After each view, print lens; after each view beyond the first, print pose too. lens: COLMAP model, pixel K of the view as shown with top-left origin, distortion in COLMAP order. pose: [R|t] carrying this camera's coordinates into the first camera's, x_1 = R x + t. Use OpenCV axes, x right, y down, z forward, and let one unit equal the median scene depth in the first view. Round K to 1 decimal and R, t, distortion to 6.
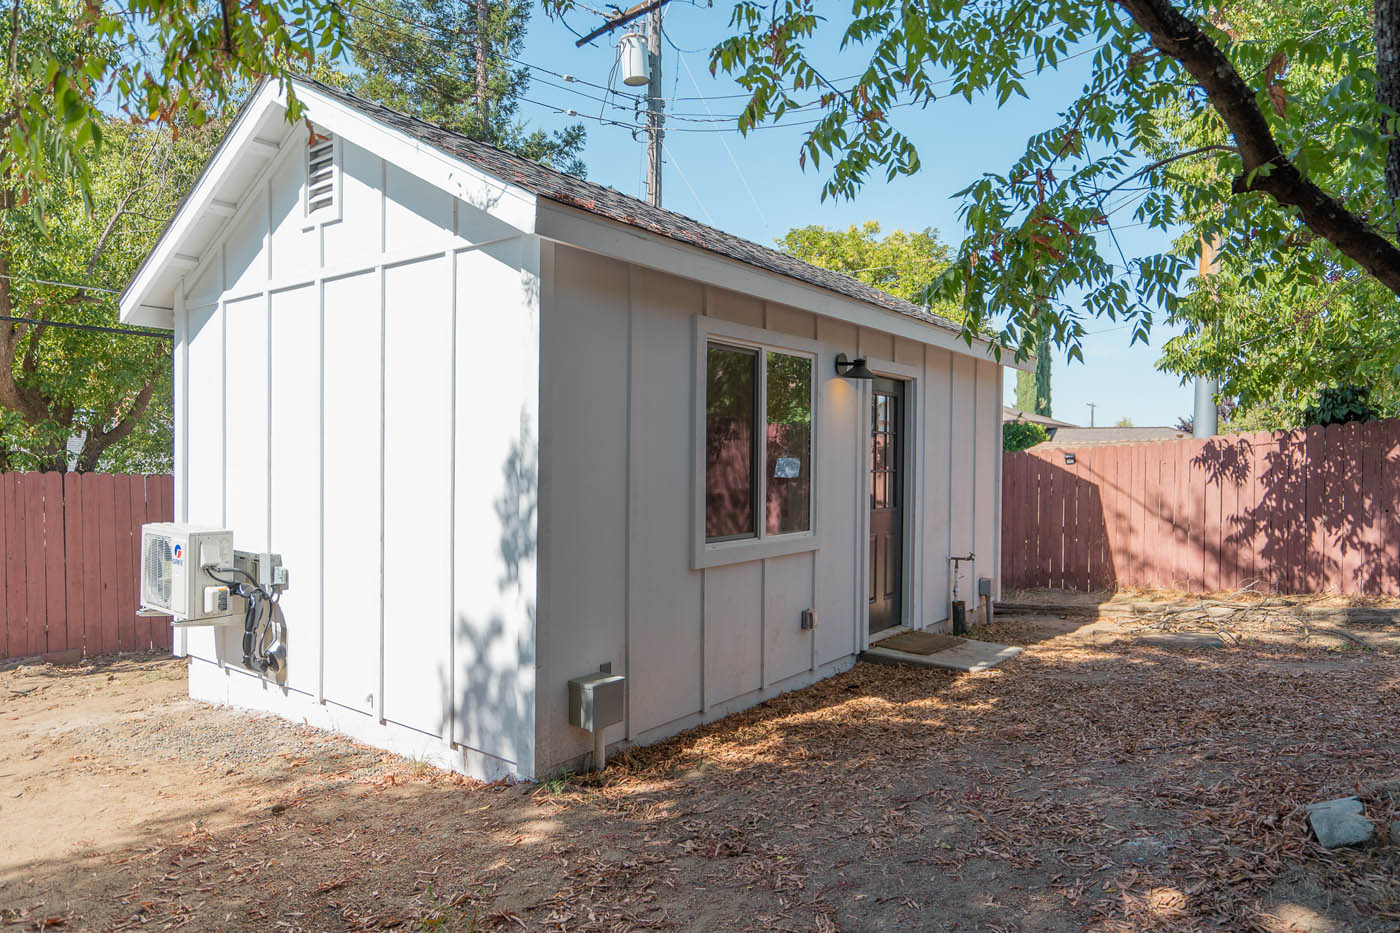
lens RADIAL K [[866.7, 0, 700.5], [0, 866.7, 461.4], [0, 0, 1]] dist [-0.008958, 0.002817]
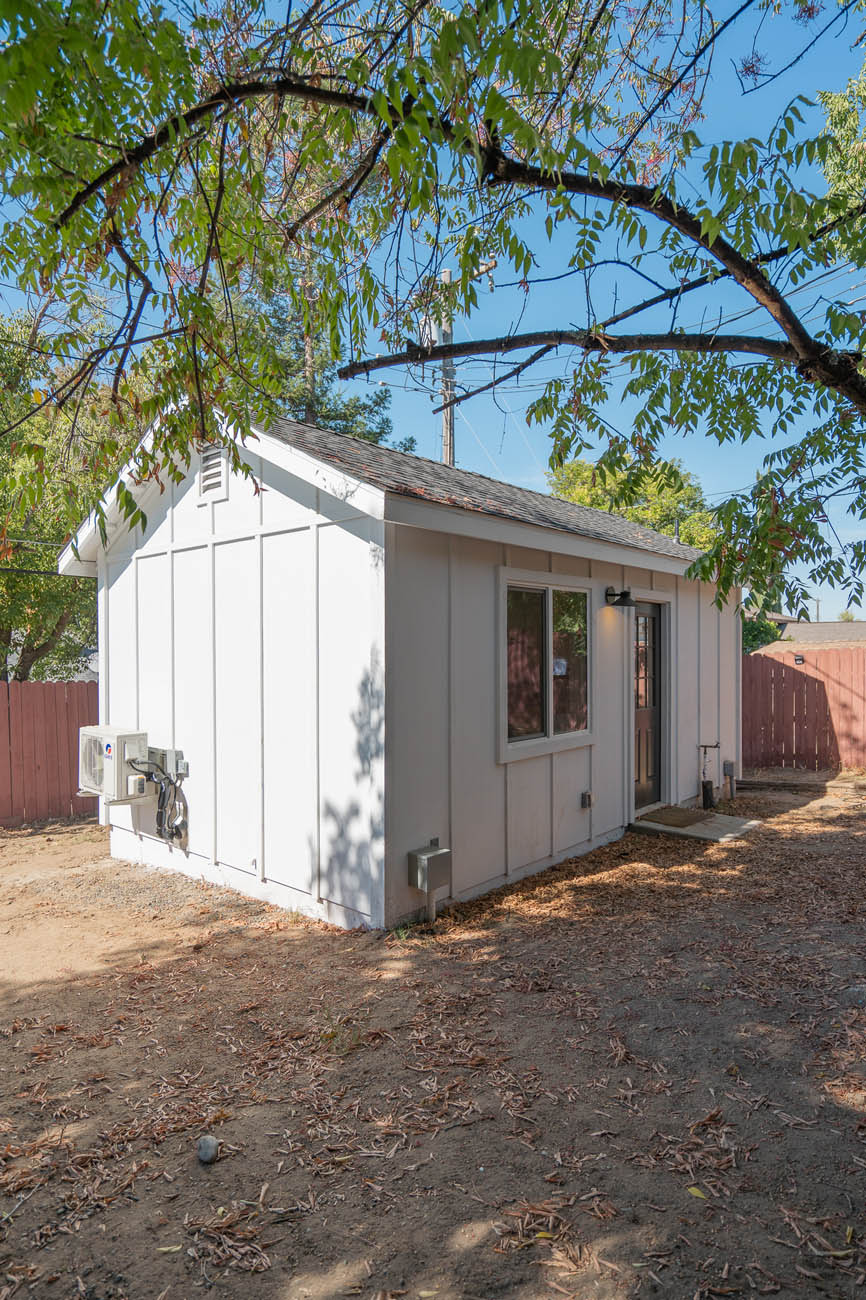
lens RADIAL K [[716.6, 0, 430.3], [0, 716.6, 646.5], [0, 0, 1]] dist [-0.009077, -0.001324]
pose [[0.997304, -0.011421, -0.072485, -0.030859], [0.010760, 0.999897, -0.009502, -0.041420], [0.072586, 0.008696, 0.997324, -0.071286]]
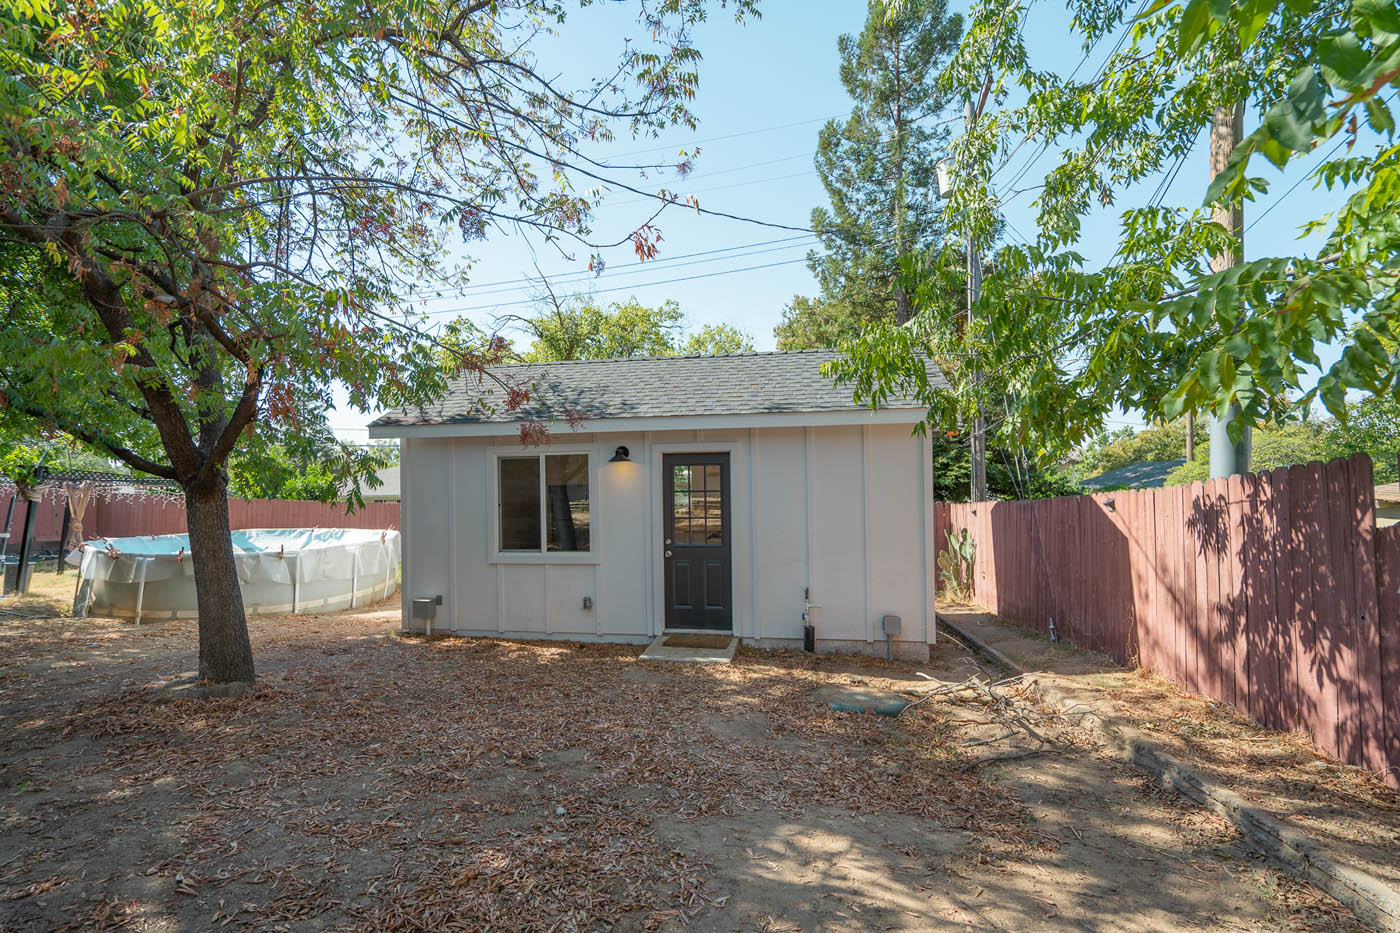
lens RADIAL K [[625.4, 0, 692.5], [0, 625.4, 472.8], [0, 0, 1]] dist [-0.010916, 0.001846]
pose [[0.461954, -0.026343, -0.886513, 1.658010], [0.002994, 0.999599, -0.028143, -0.056494], [0.886899, 0.010346, 0.461847, 0.737776]]
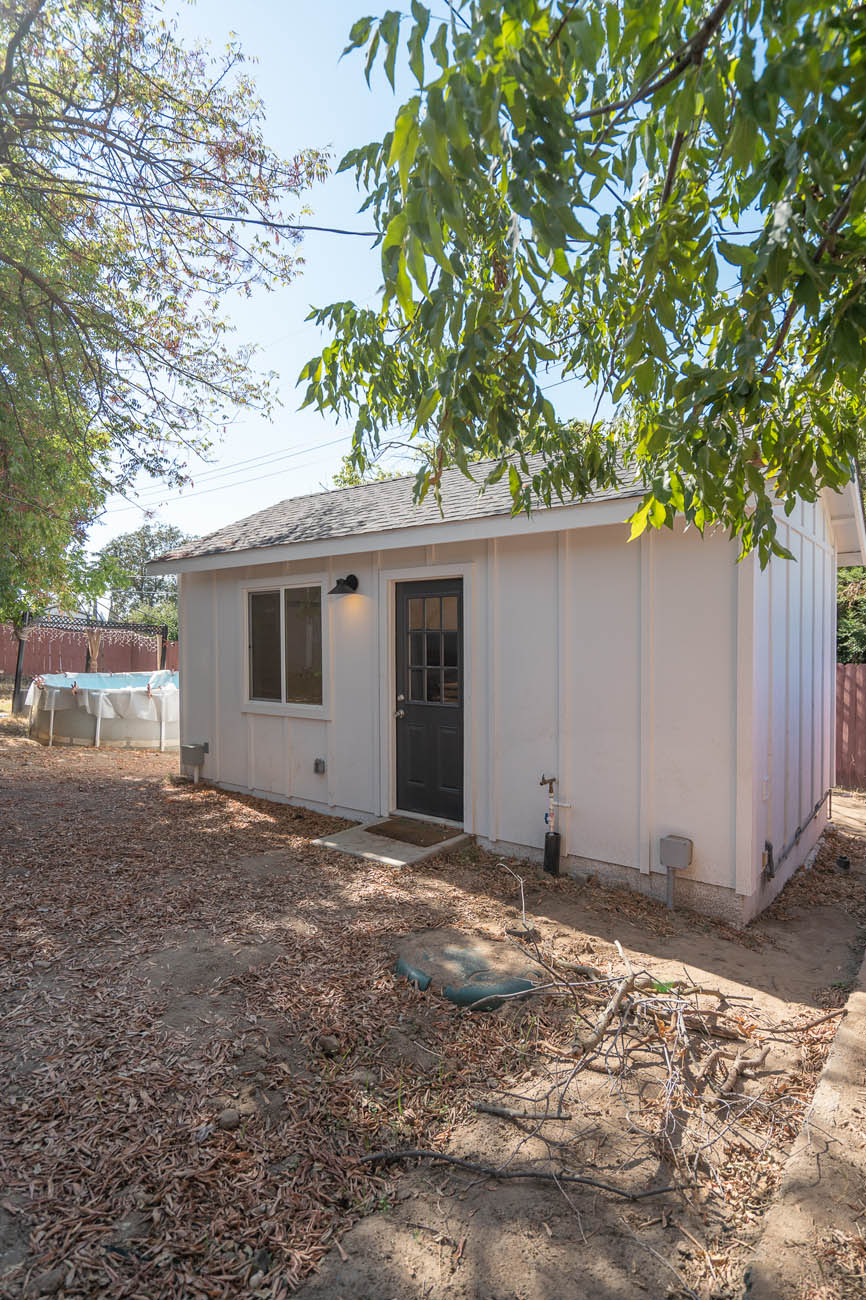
lens RADIAL K [[667.7, 0, 434.0], [0, 667.7, 655.2], [0, 0, 1]] dist [0.004007, -0.006957]
pose [[-0.007245, 0.013398, -0.999884, 1.522506], [-0.016547, 0.999772, 0.013517, -0.028628], [0.999837, 0.016643, -0.007022, 1.470330]]
